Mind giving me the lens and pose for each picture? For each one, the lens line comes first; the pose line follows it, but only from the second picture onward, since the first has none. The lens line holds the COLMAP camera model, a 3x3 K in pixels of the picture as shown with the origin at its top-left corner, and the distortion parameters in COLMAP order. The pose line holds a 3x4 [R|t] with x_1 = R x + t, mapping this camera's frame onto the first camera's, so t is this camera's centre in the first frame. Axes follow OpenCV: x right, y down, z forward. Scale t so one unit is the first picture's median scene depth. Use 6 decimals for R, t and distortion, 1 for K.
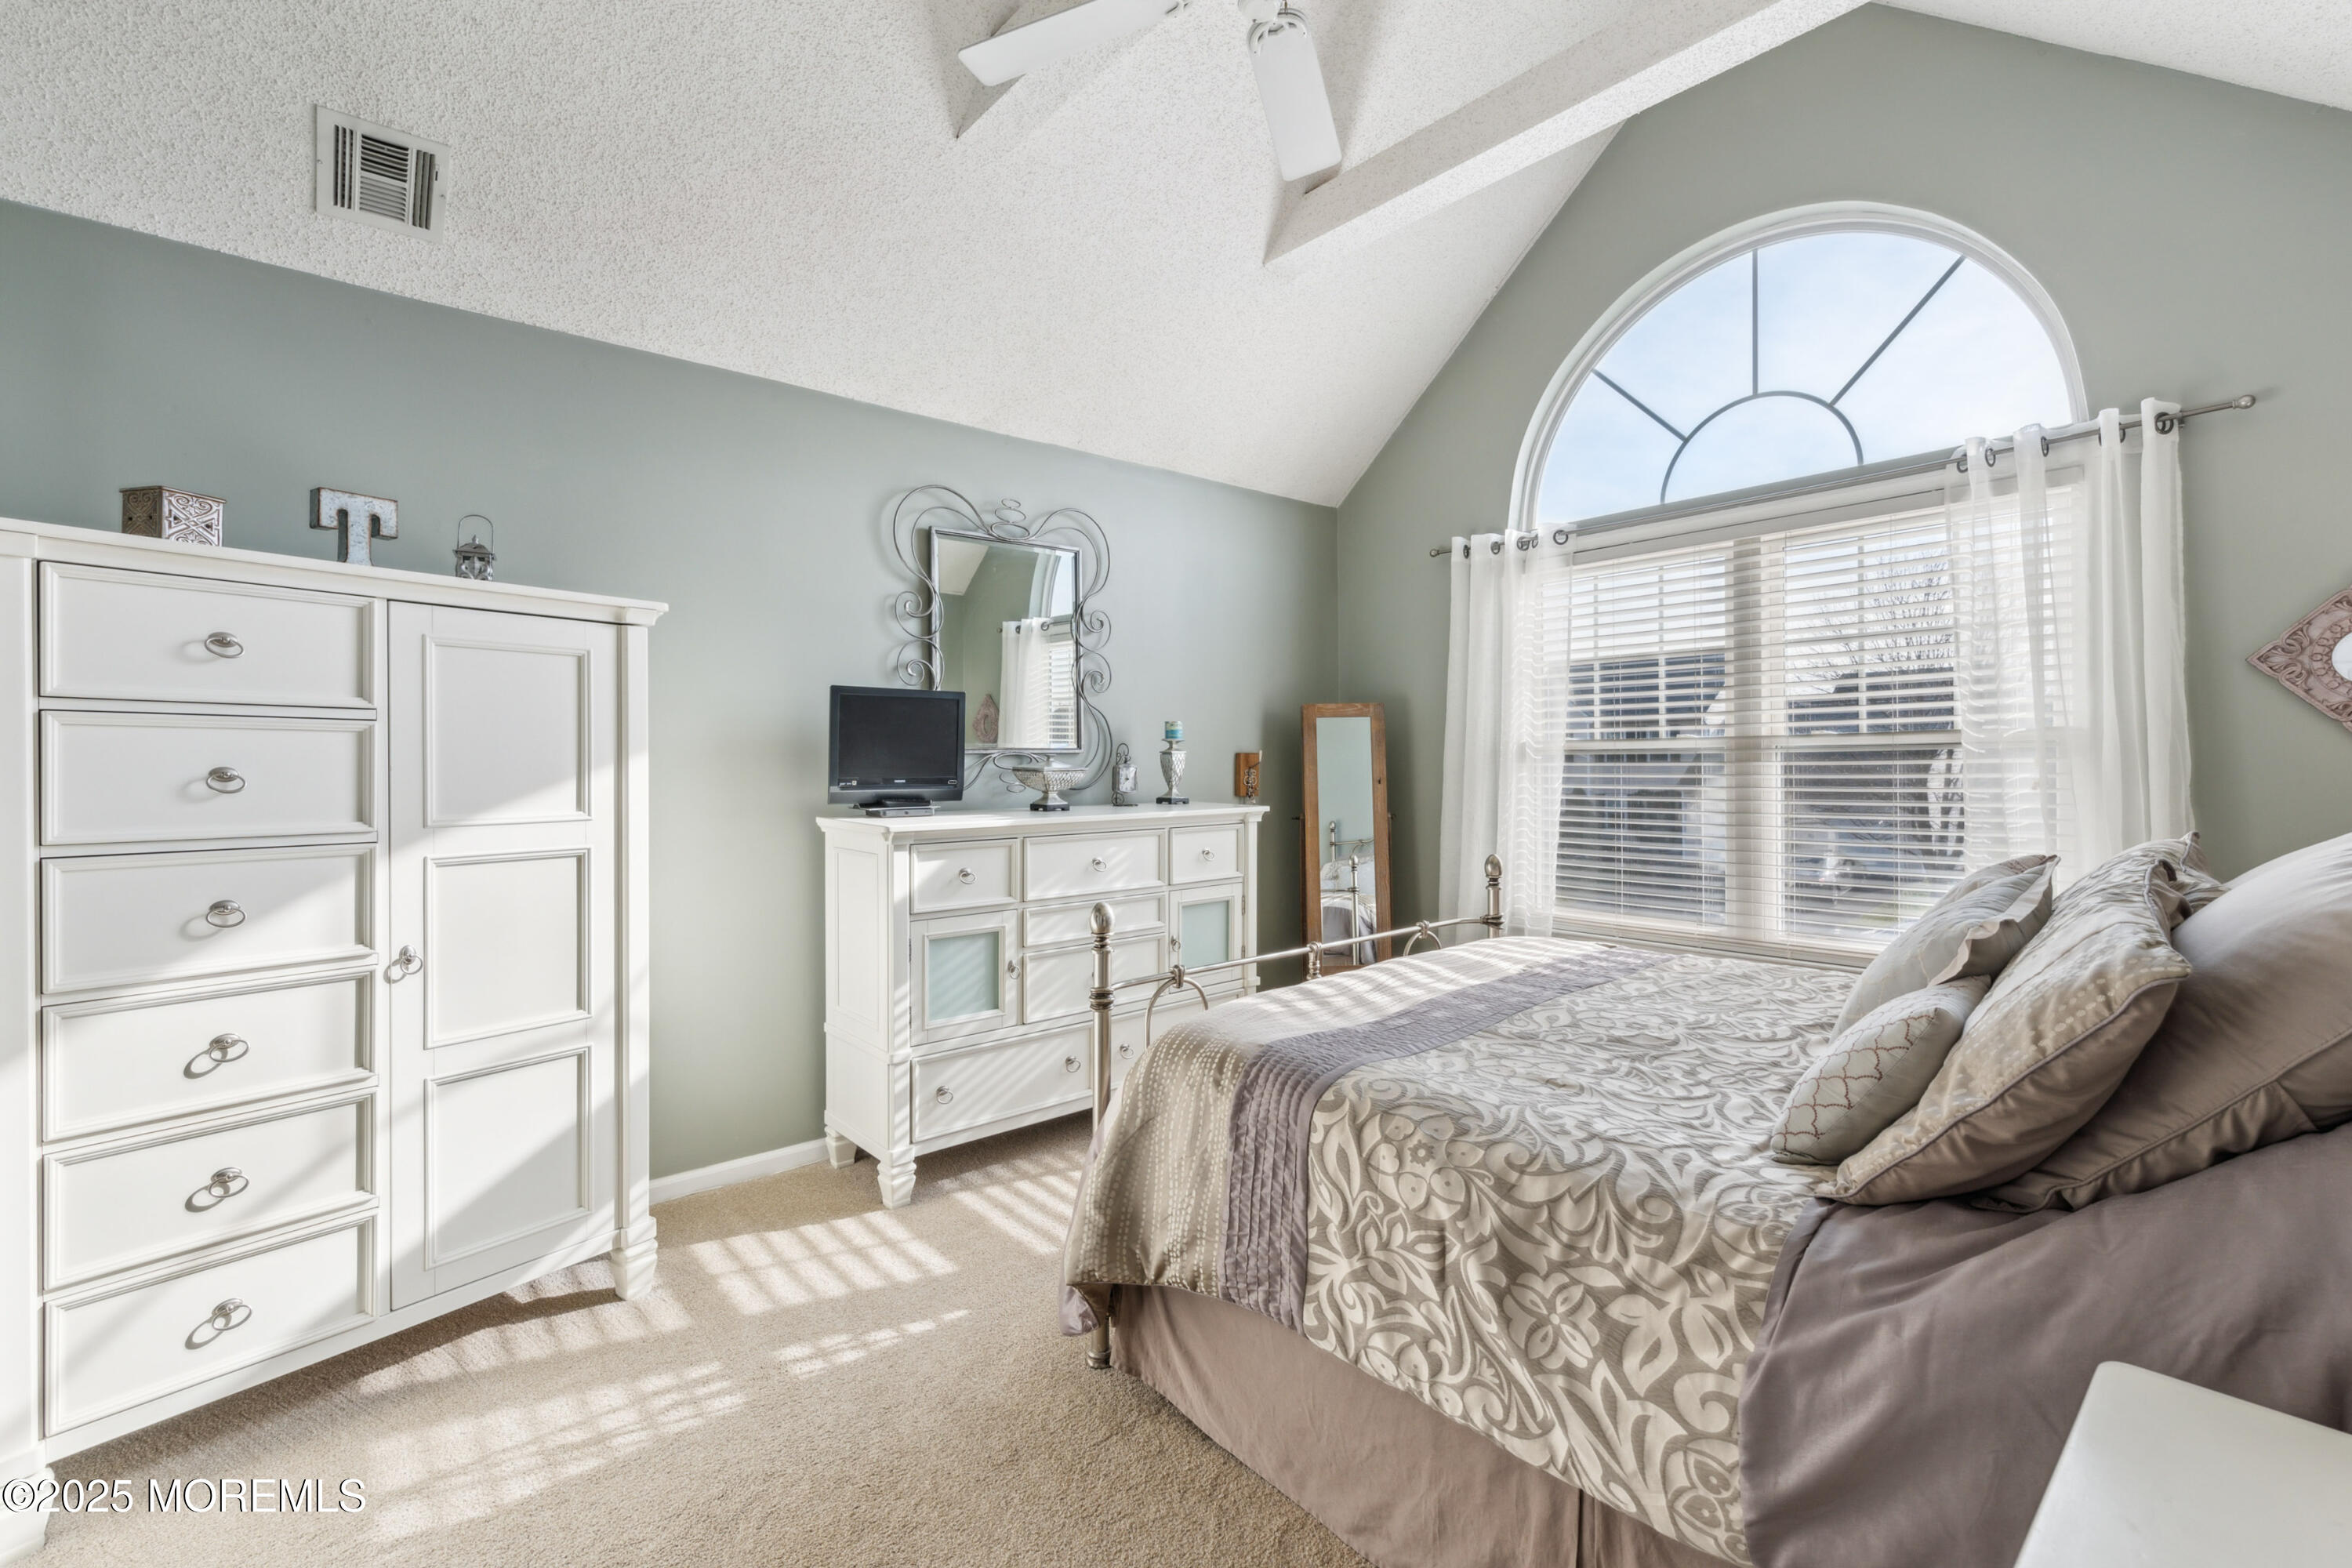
lens RADIAL K [[1027.3, 0, 1181.1], [0, 1027.3, 773.8], [0, 0, 1]] dist [0.004912, -0.002935]
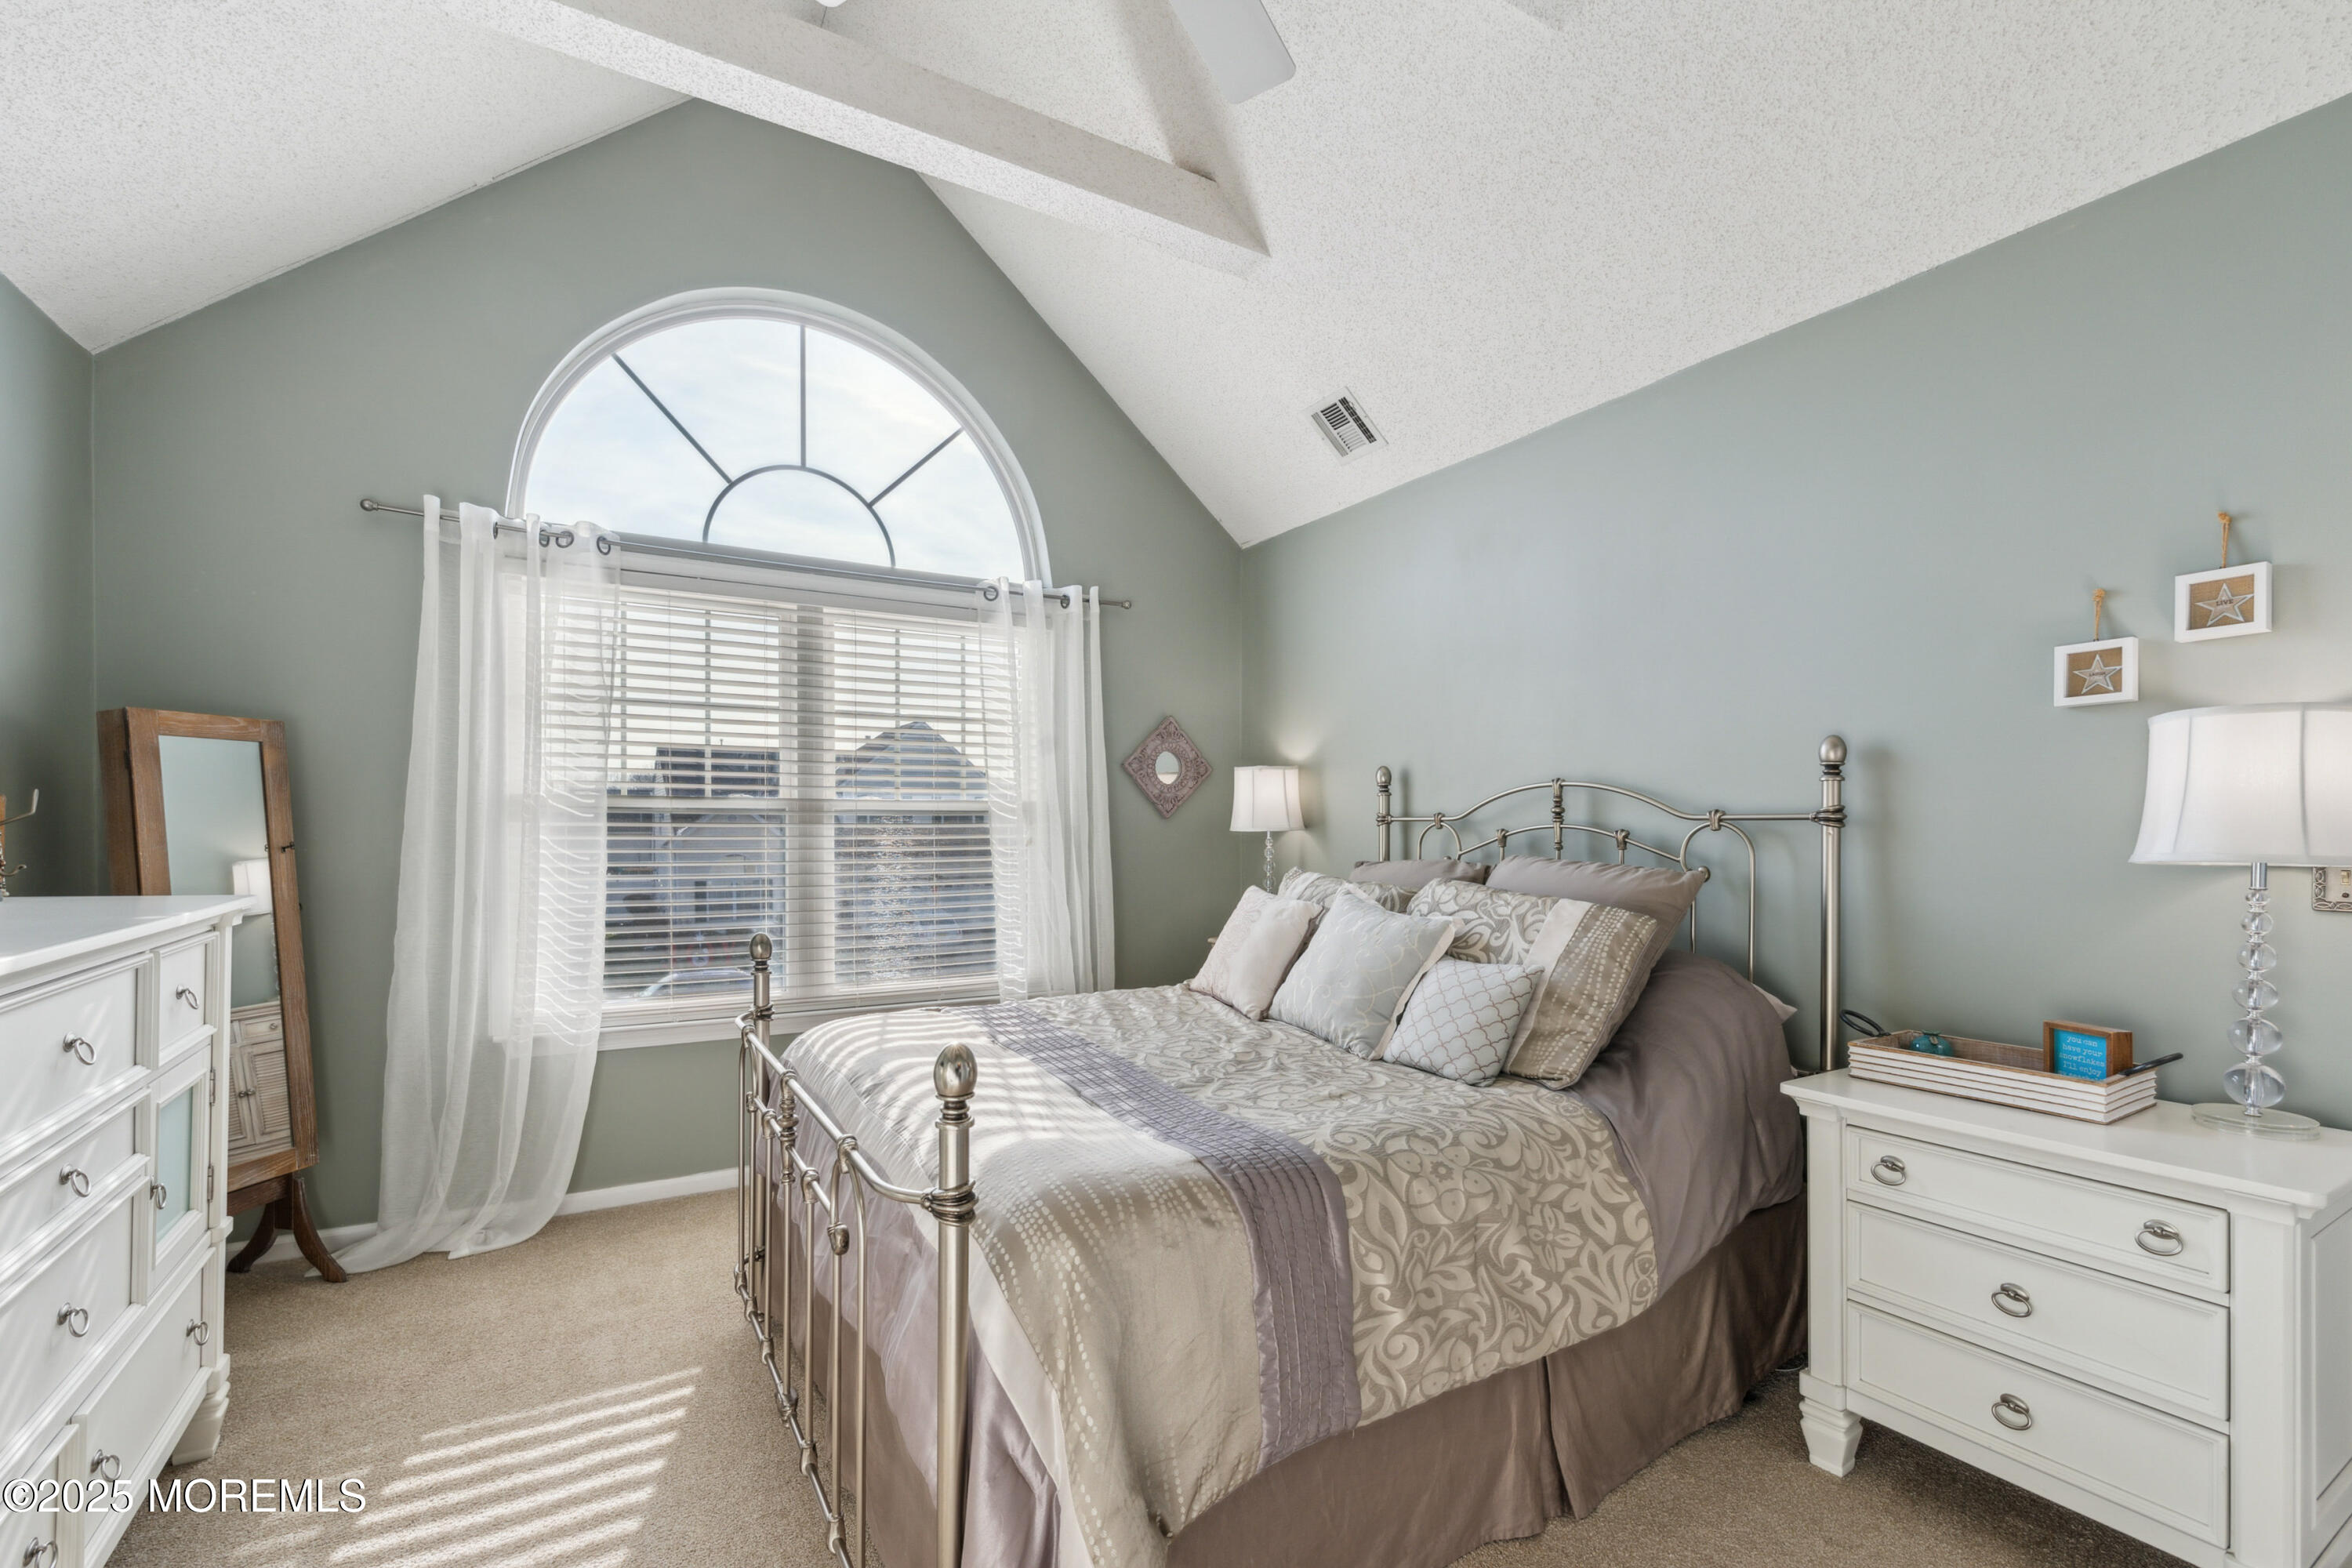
lens RADIAL K [[1027.3, 0, 1162.1], [0, 1027.3, 842.6], [0, 0, 1]] dist [0.004912, -0.002935]
pose [[0.188214, -0.007547, 0.982099, -0.442784], [0.003276, 0.999970, 0.007056, 0.001247], [-0.982123, 0.001889, 0.188233, 0.524482]]
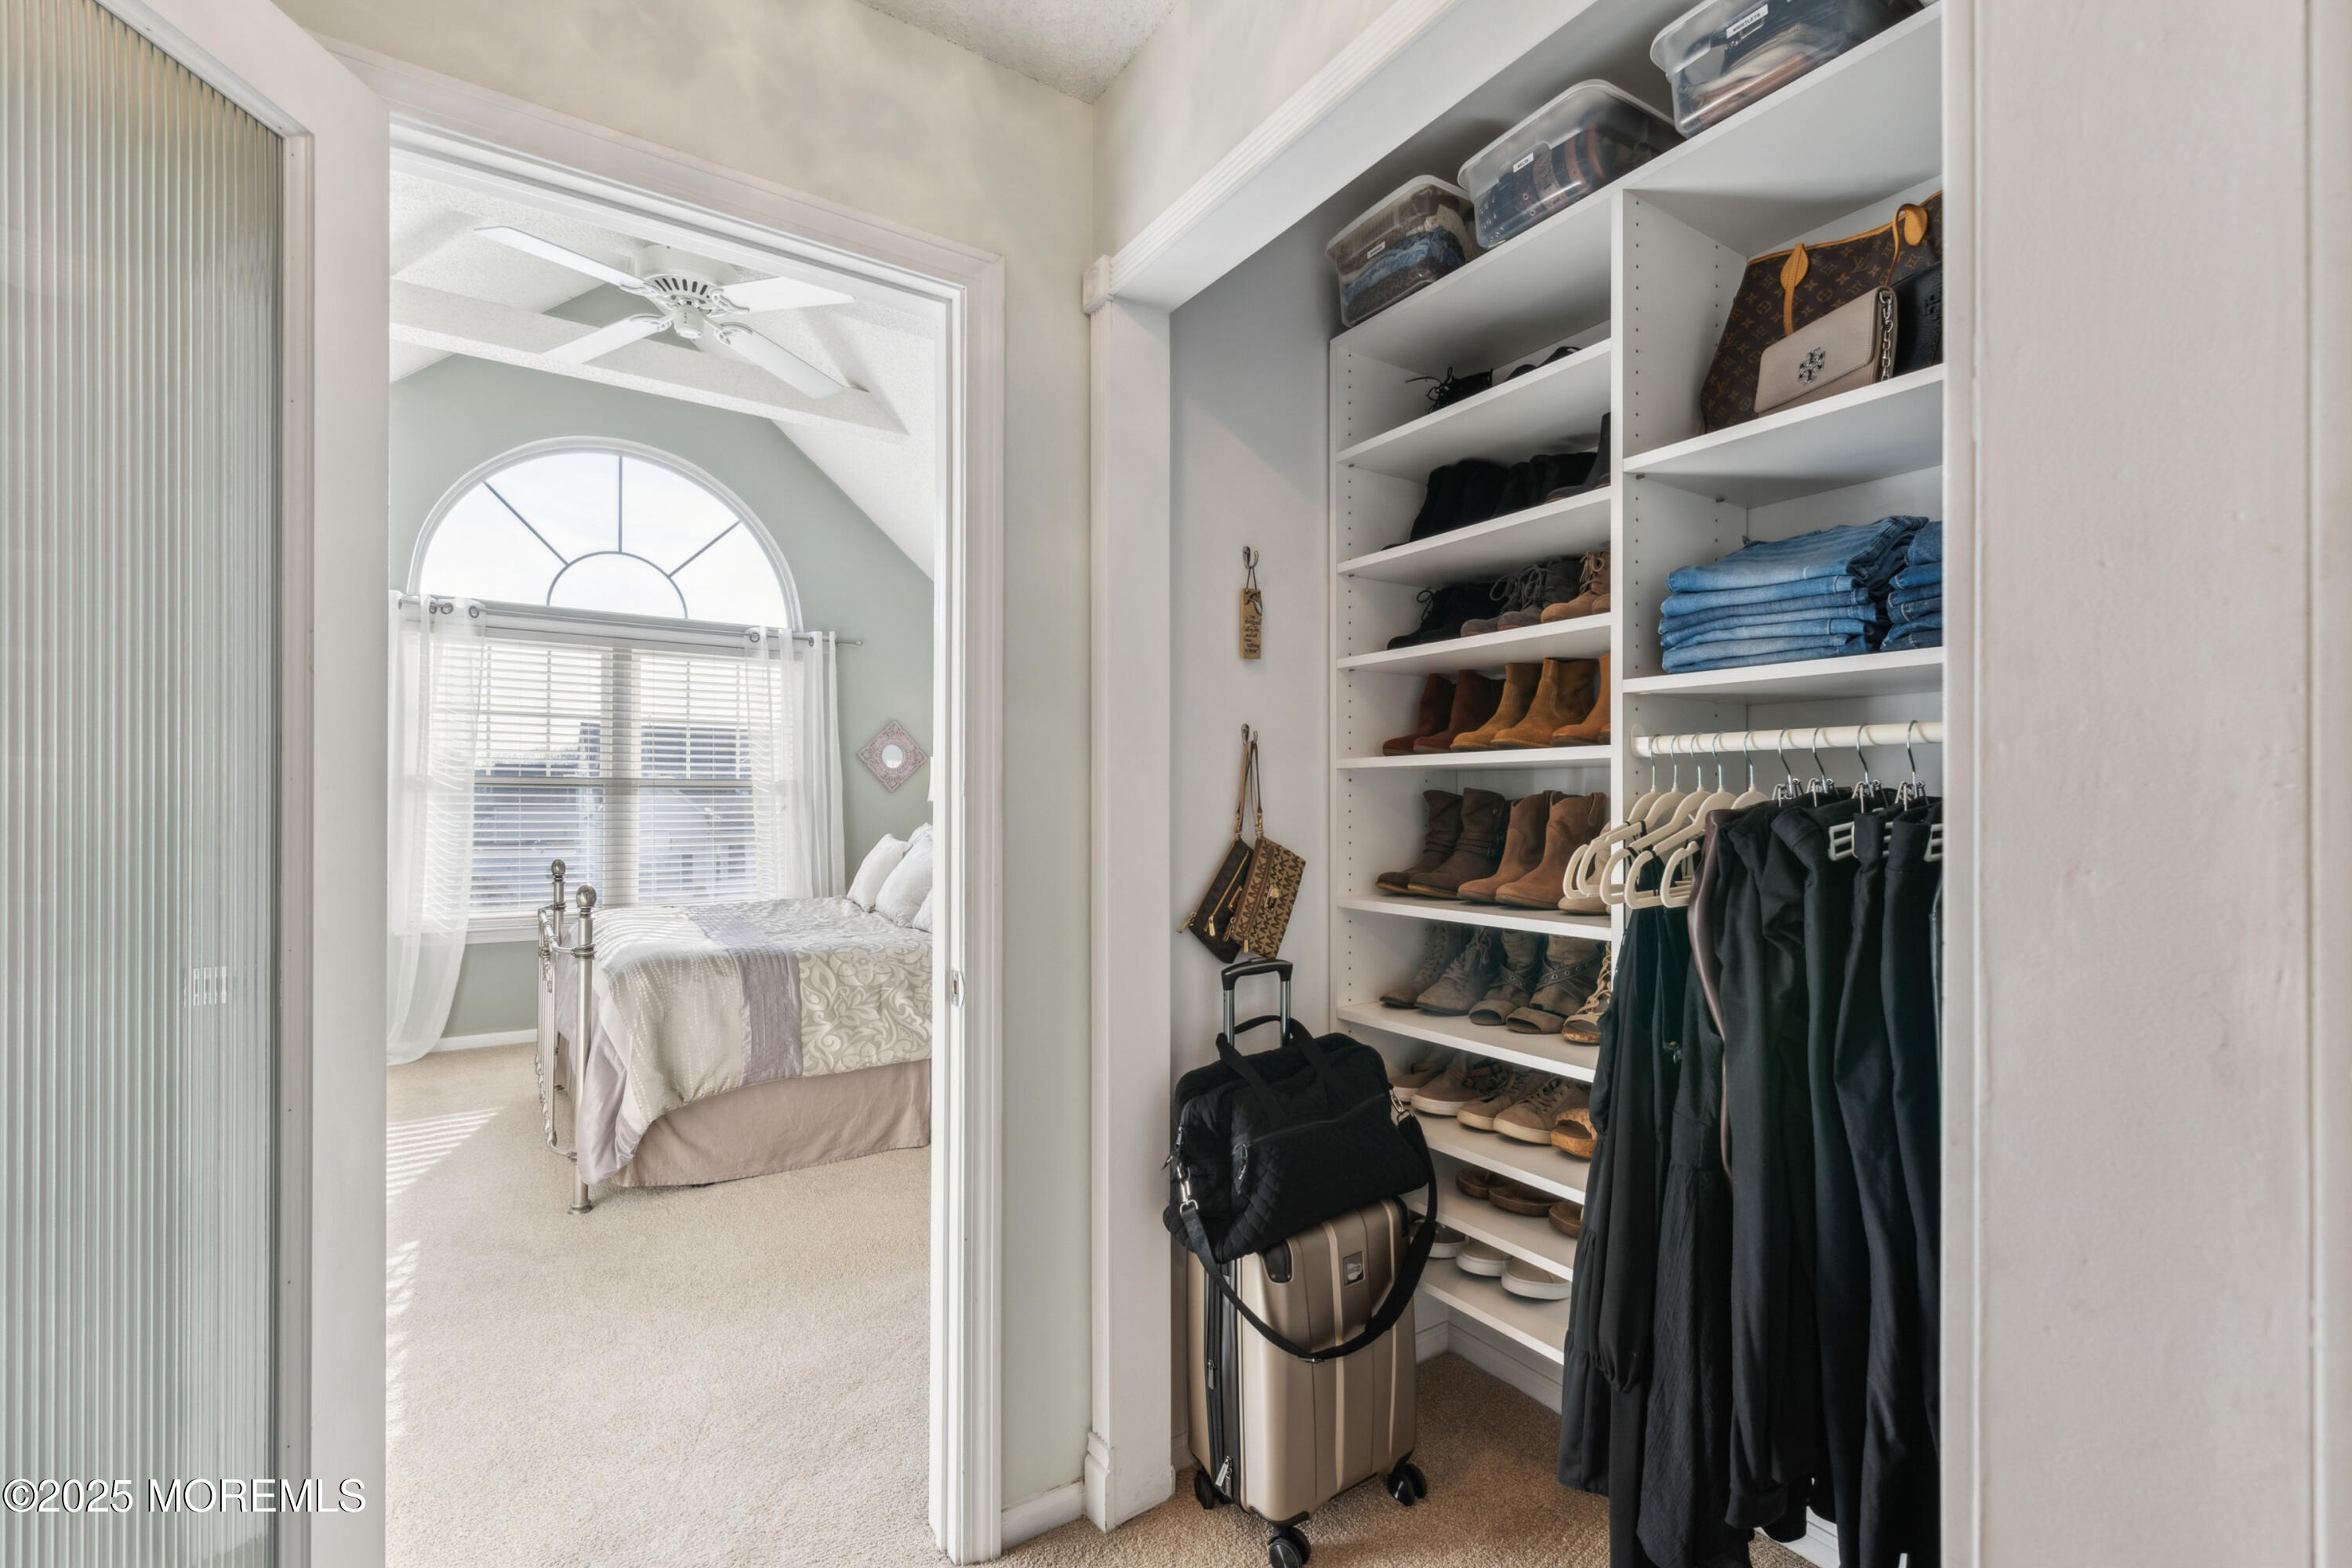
lens RADIAL K [[1027.3, 0, 1159.4], [0, 1027.3, 803.1], [0, 0, 1]] dist [0.004912, -0.002935]
pose [[0.139789, 0.007649, 0.990152, -0.943904], [0.001768, 0.999967, -0.007974, 0.015711], [-0.990180, 0.002865, 0.139771, 0.008888]]
